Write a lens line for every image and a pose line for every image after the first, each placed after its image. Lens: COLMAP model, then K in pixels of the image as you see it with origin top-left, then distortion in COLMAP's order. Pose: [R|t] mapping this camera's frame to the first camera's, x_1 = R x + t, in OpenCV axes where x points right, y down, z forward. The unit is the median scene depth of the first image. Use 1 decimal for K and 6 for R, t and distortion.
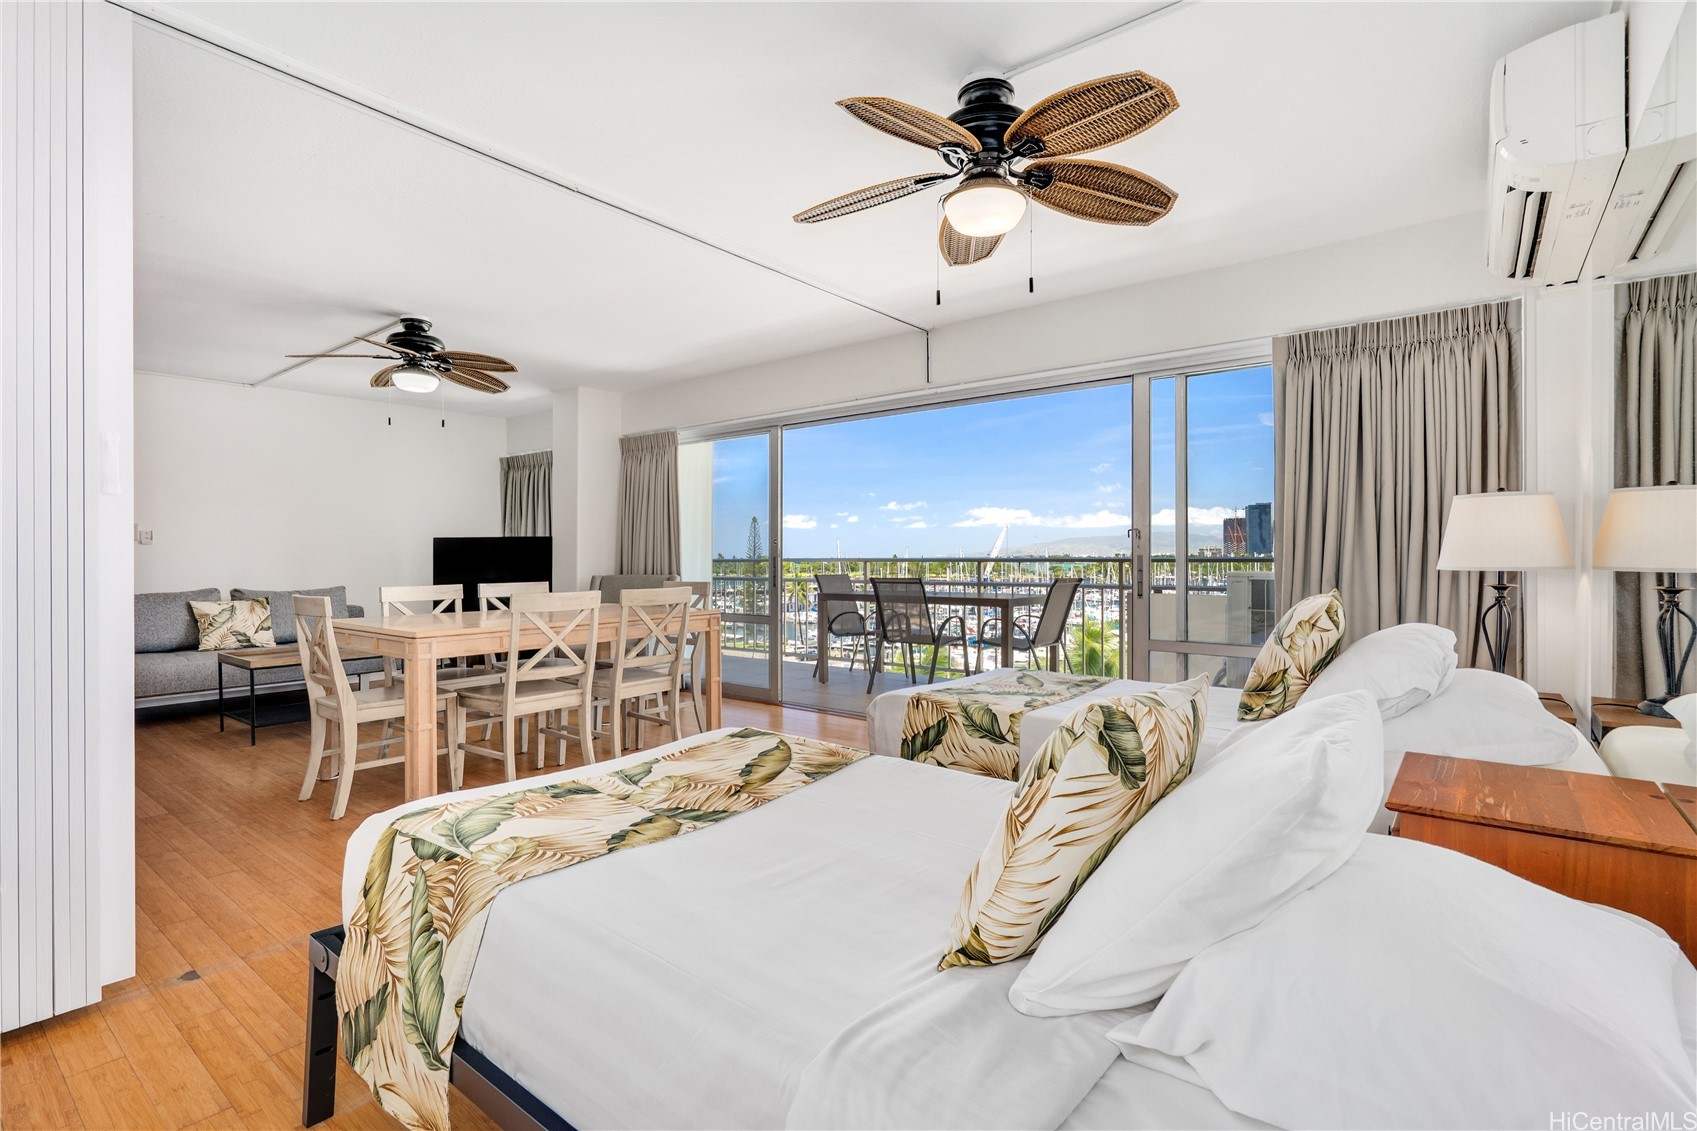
lens RADIAL K [[780.9, 0, 814.7], [0, 780.9, 565.0], [0, 0, 1]] dist [-0.001212, -0.000045]
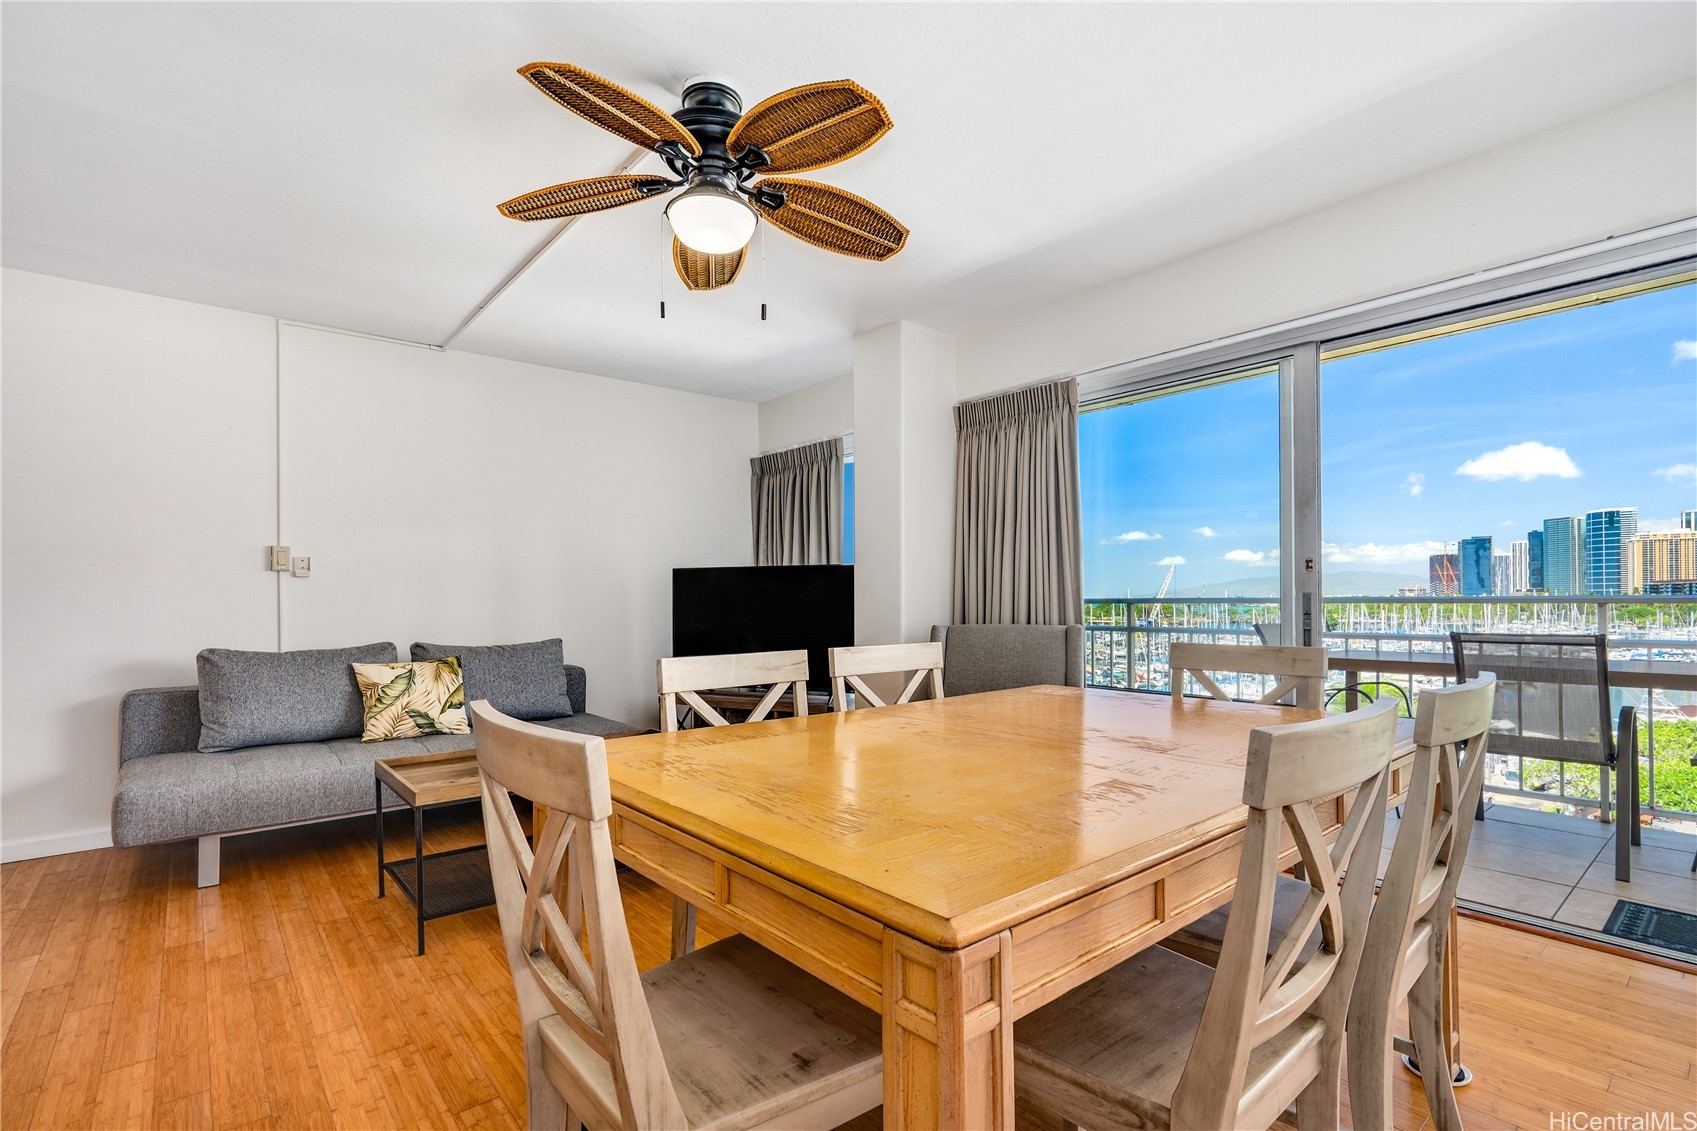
lens RADIAL K [[778.8, 0, 821.8], [0, 778.8, 597.9], [0, 0, 1]] dist [-0.000395, -0.000066]
pose [[0.982017, -0.002114, -0.188780, -0.281769], [-0.000118, 0.999930, -0.011813, -0.001220], [0.188792, 0.011623, 0.981948, 0.420245]]
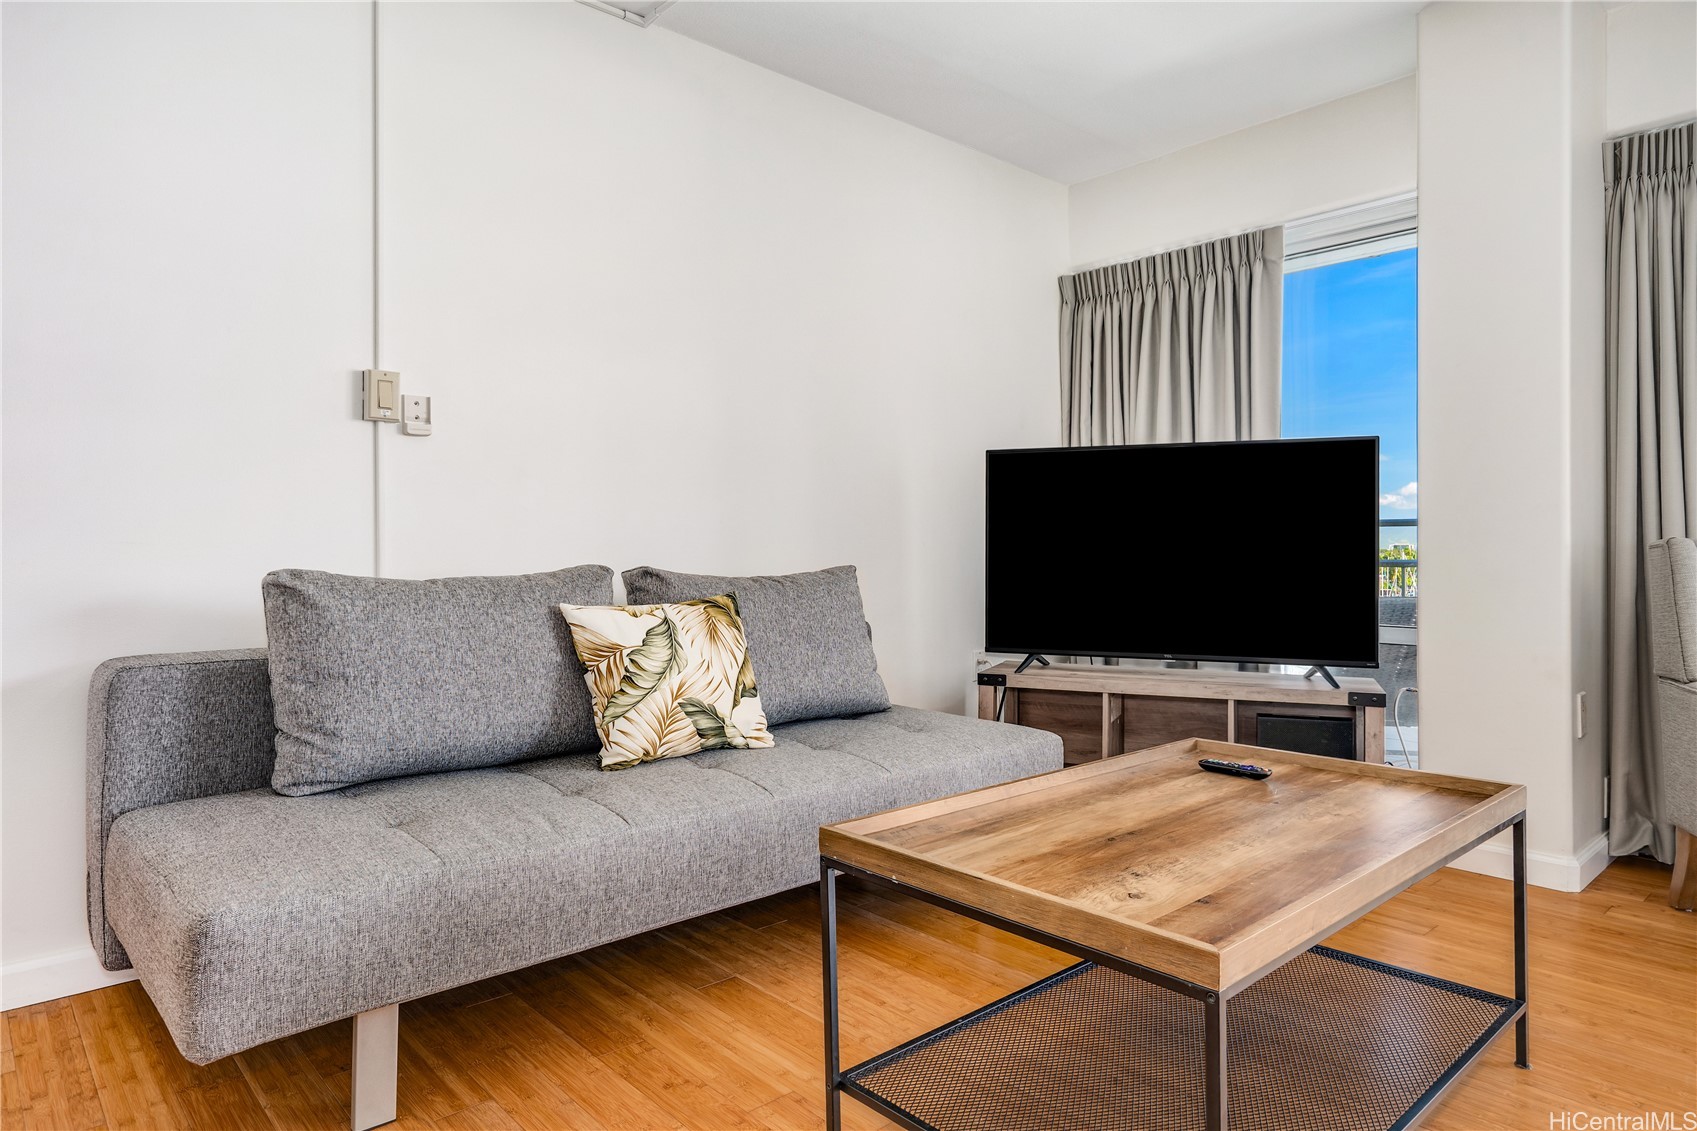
lens RADIAL K [[1015.2, 0, 846.0], [0, 1015.2, 541.0], [0, 0, 1]] dist [0.001589, 0.000280]
pose [[0.989937, 0.004581, -0.141433, -0.612204], [-0.006747, 0.999867, -0.014834, 0.025003], [0.141347, 0.015639, 0.989837, 0.590325]]
